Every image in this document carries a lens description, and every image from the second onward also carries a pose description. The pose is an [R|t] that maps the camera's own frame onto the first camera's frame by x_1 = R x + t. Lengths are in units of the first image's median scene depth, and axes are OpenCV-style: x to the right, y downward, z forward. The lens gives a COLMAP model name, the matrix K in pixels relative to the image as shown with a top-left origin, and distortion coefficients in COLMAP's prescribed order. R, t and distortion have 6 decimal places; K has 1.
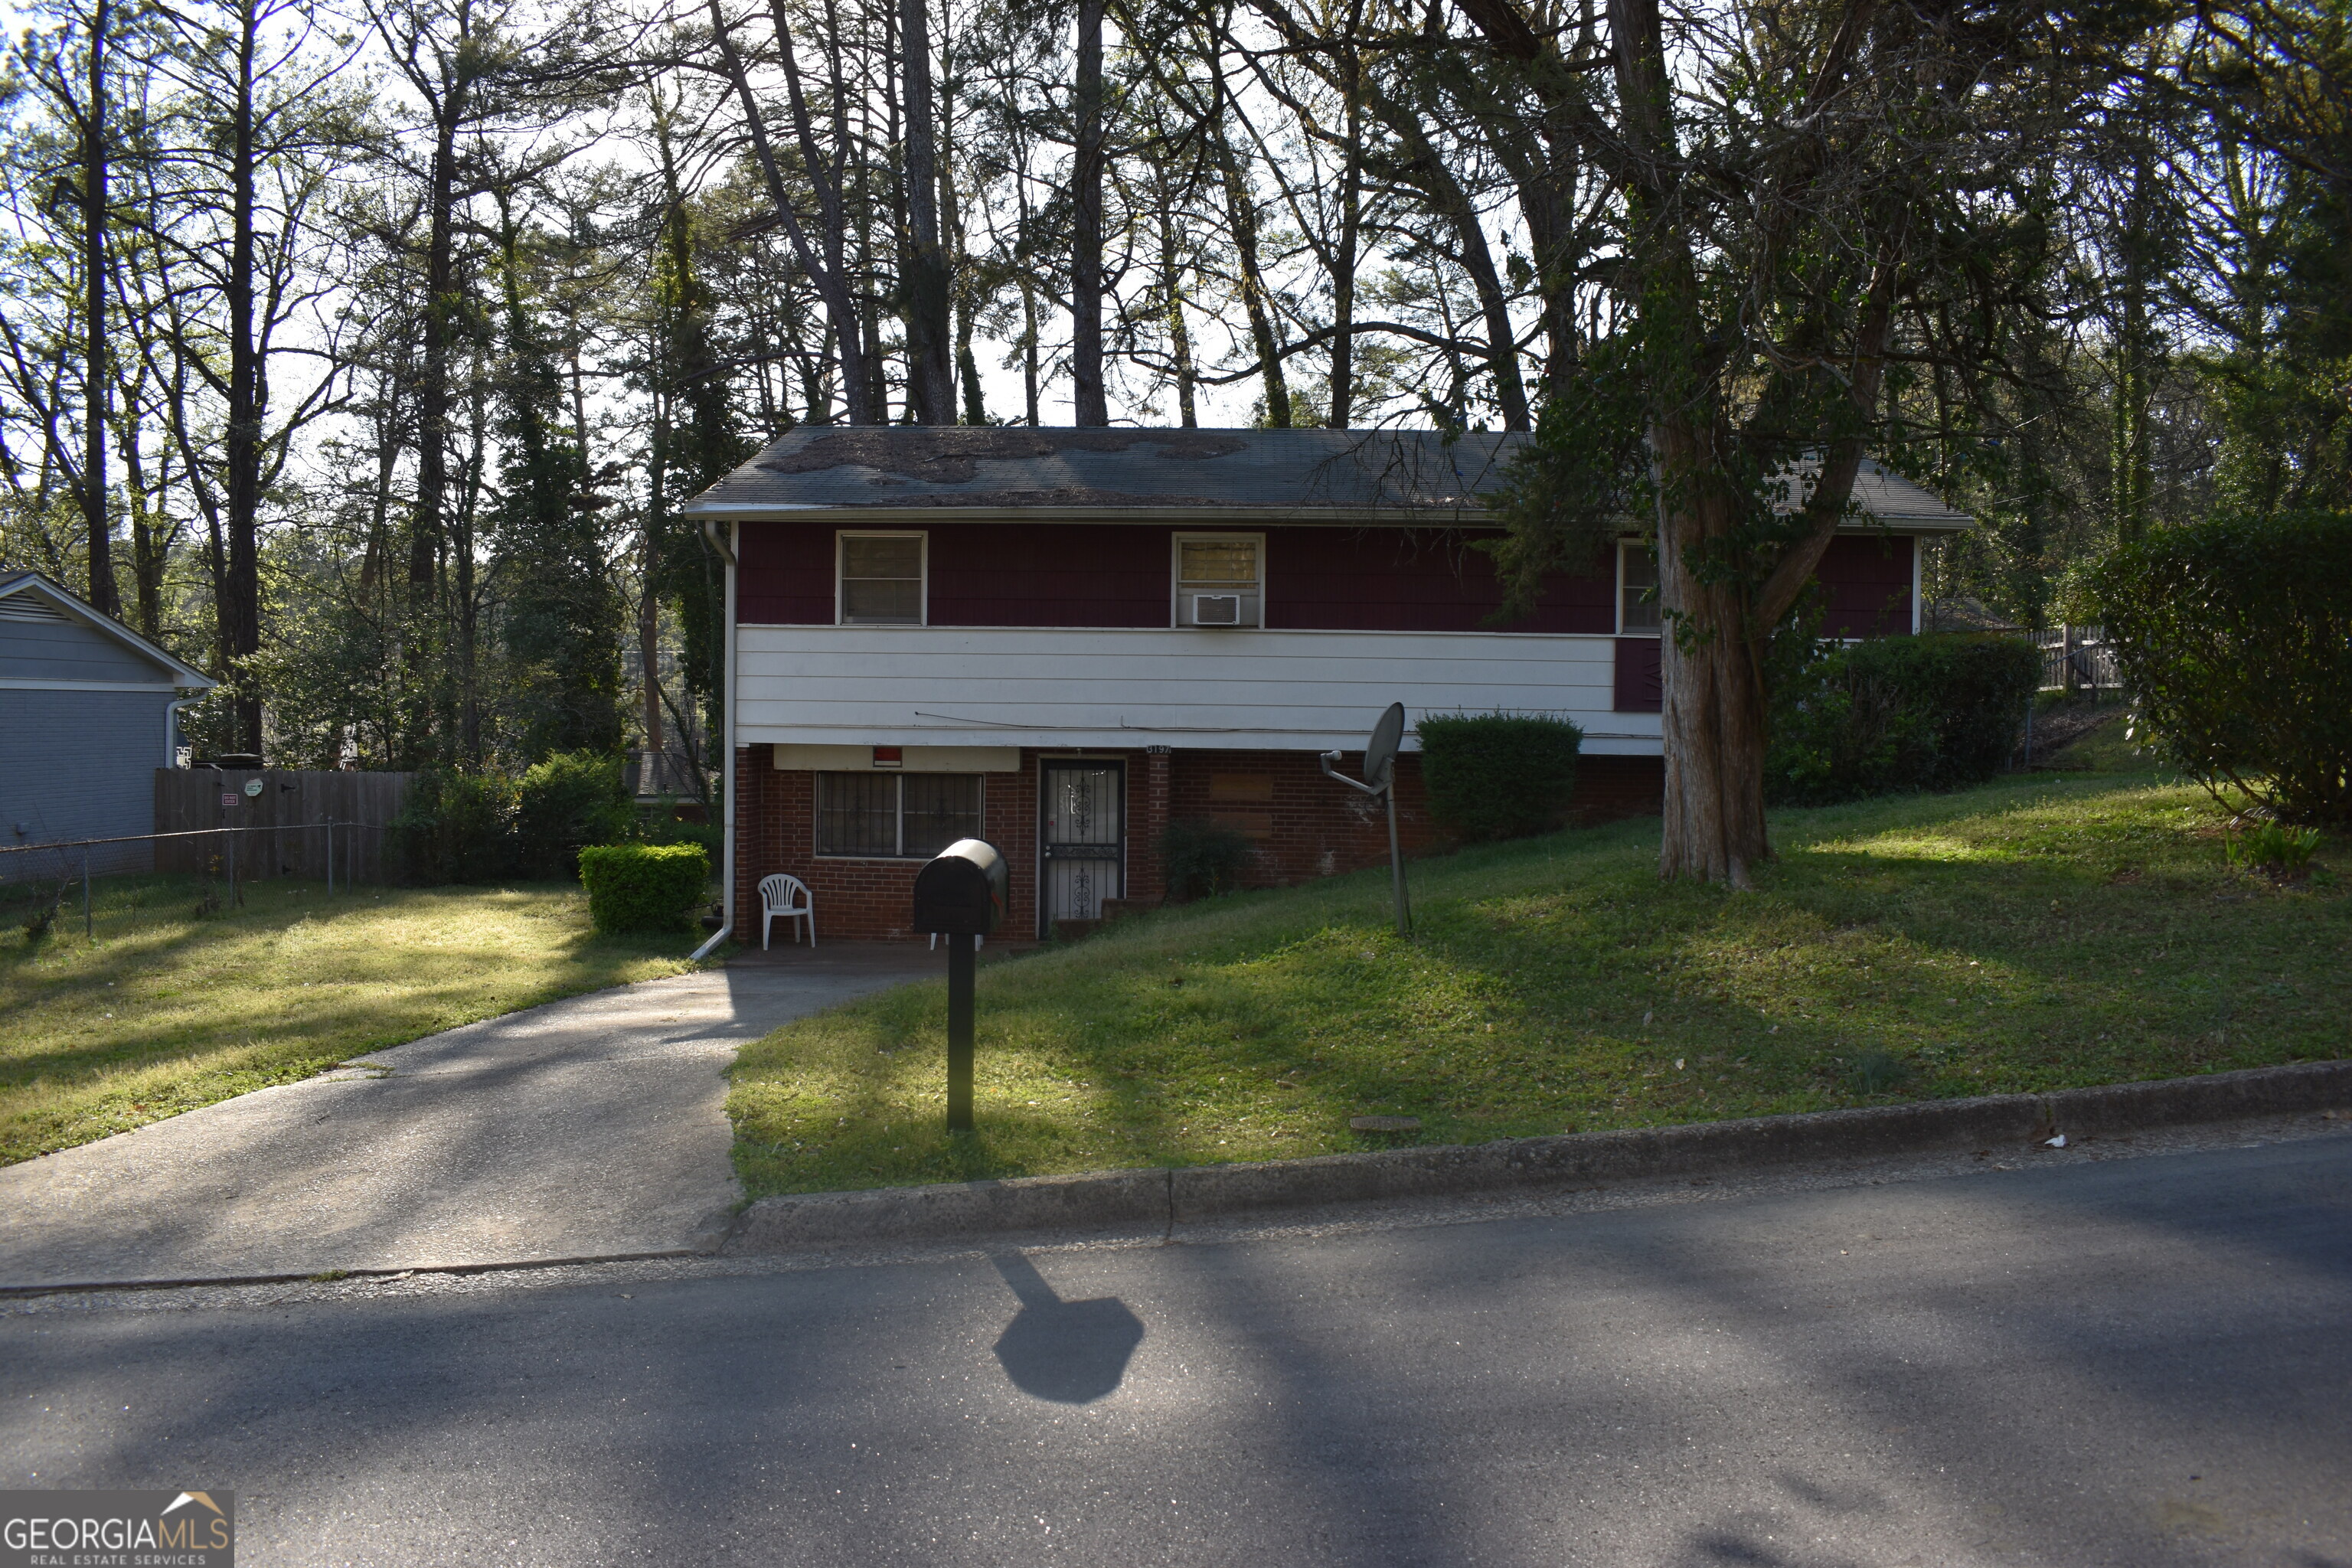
lens RADIAL K [[1819.7, 0, 1172.4], [0, 1819.7, 767.5], [0, 0, 1]] dist [-0.093922, 0.001863]
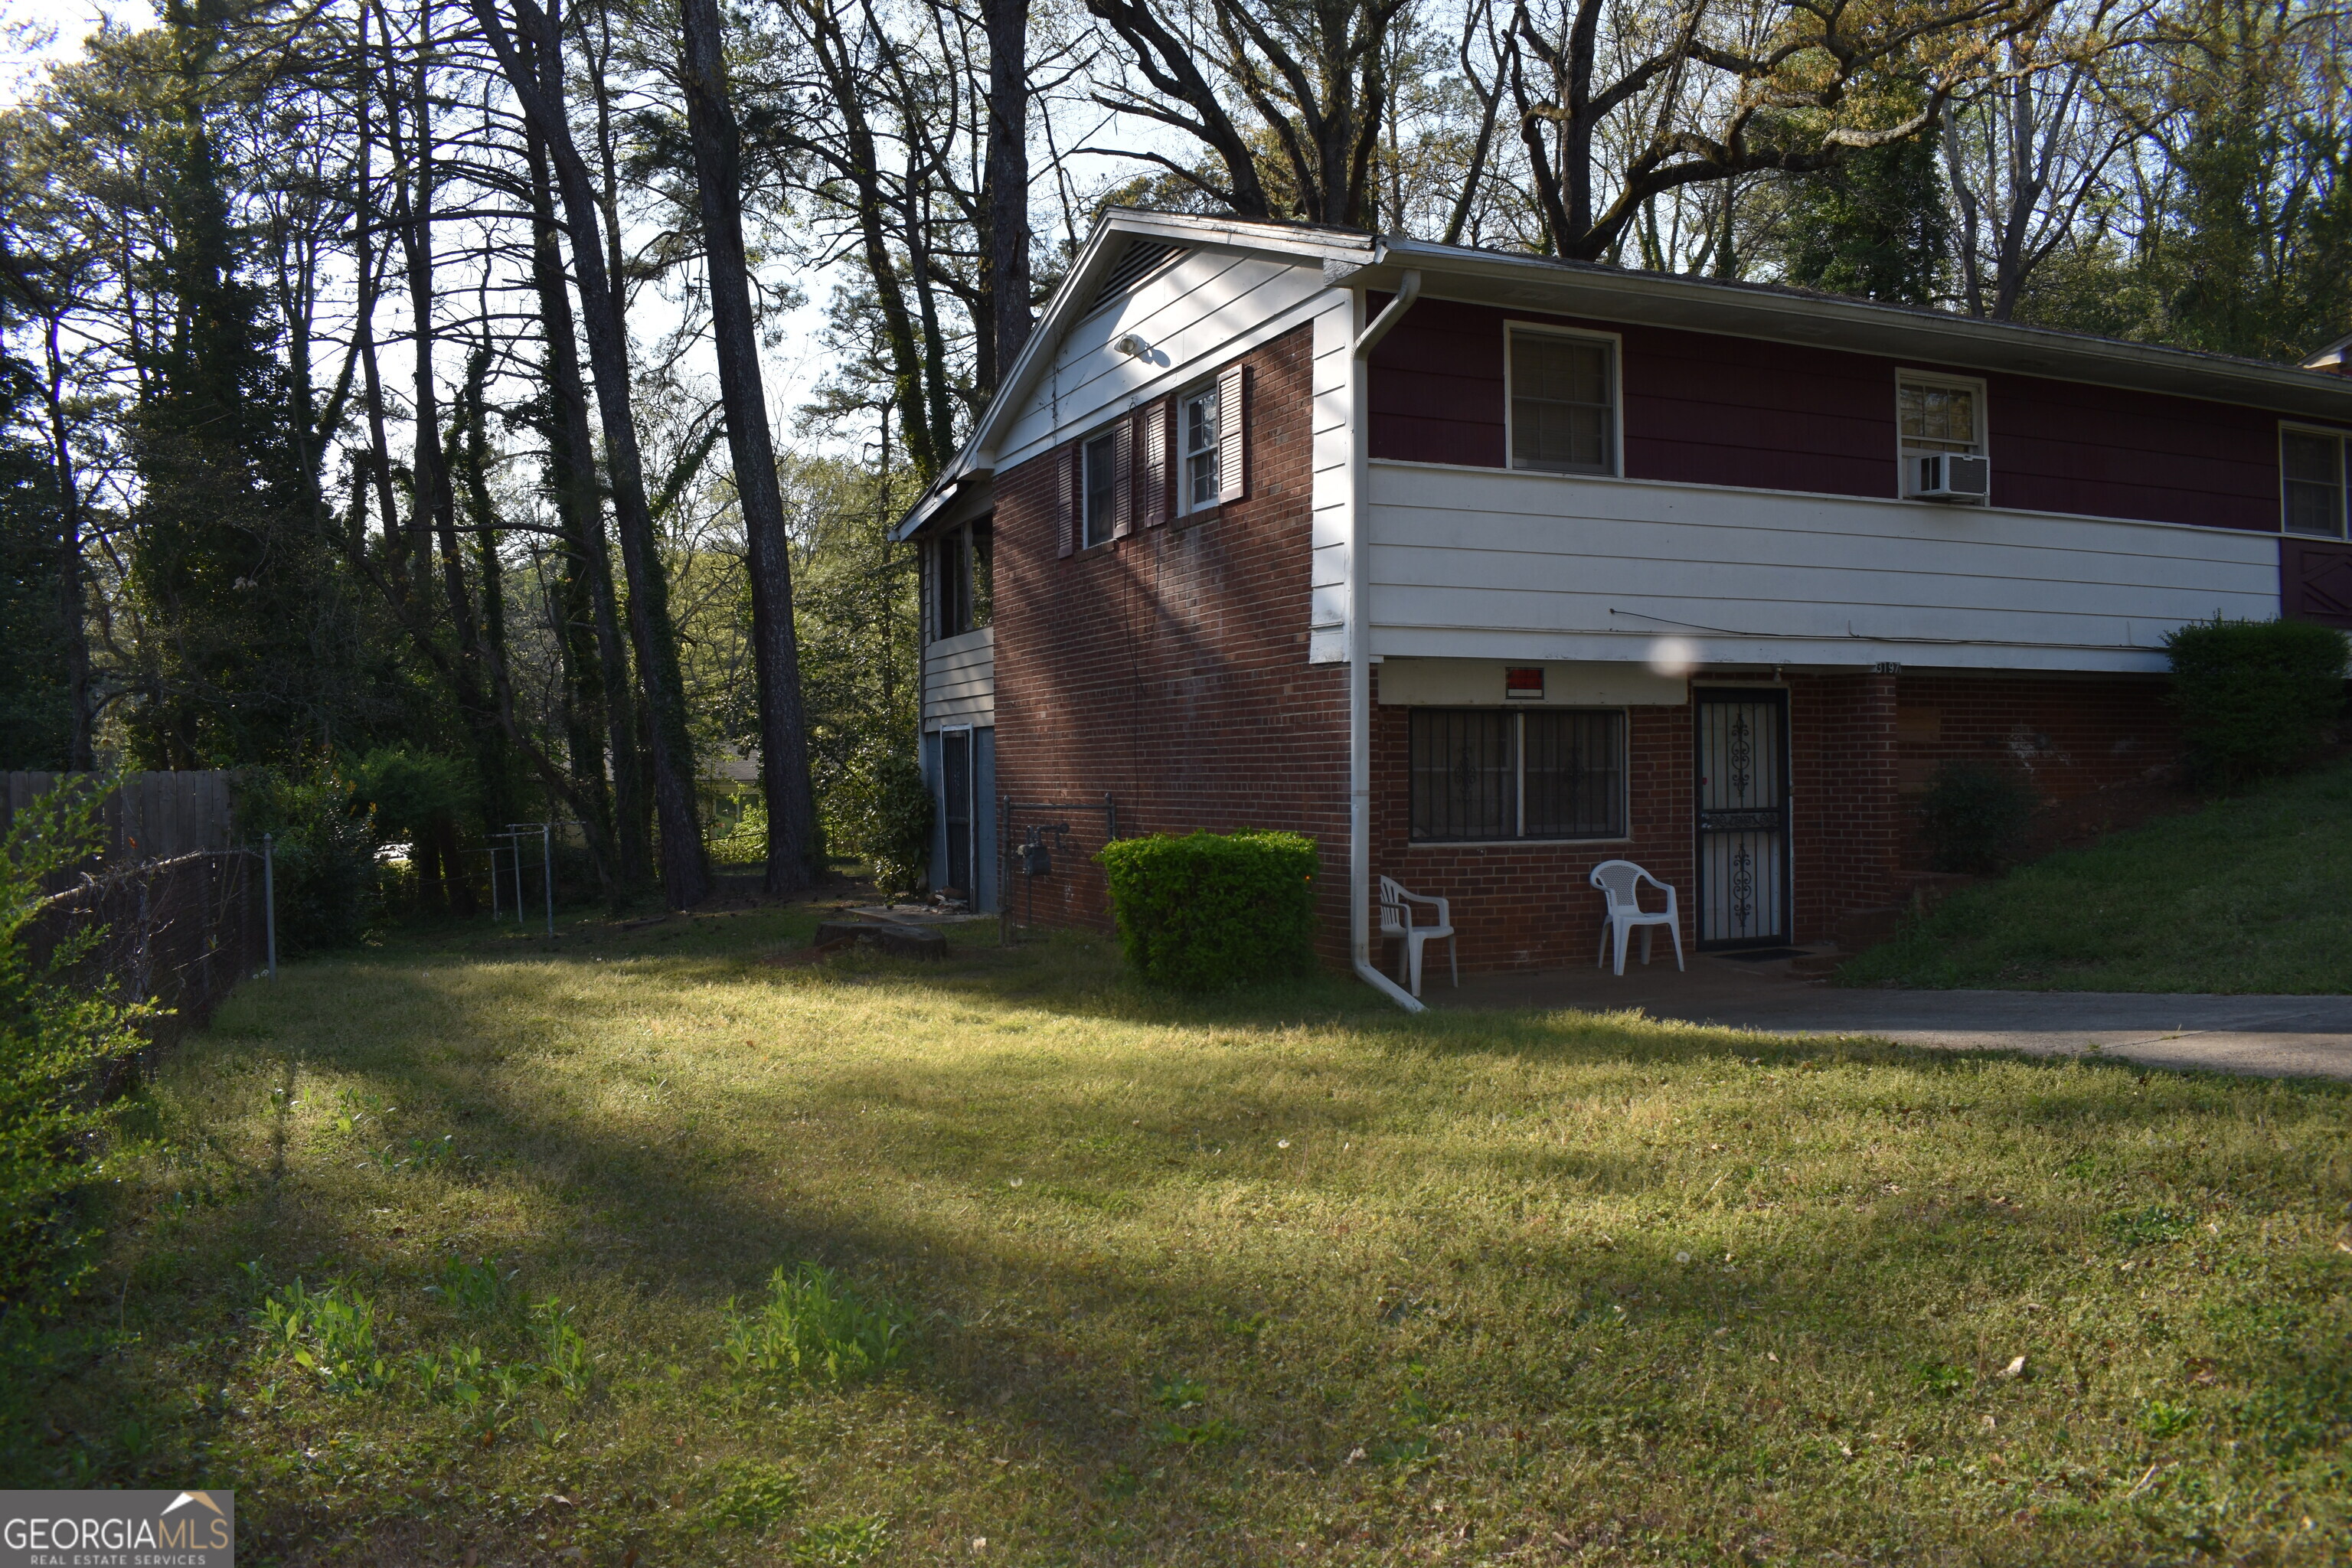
lens RADIAL K [[1819.7, 0, 1172.4], [0, 1819.7, 767.5], [0, 0, 1]] dist [-0.093922, 0.001863]
pose [[0.897692, -0.020754, 0.440134, -0.569230], [0.032624, 0.999279, -0.019420, 0.033447], [-0.439414, 0.031792, 0.897722, 0.490331]]
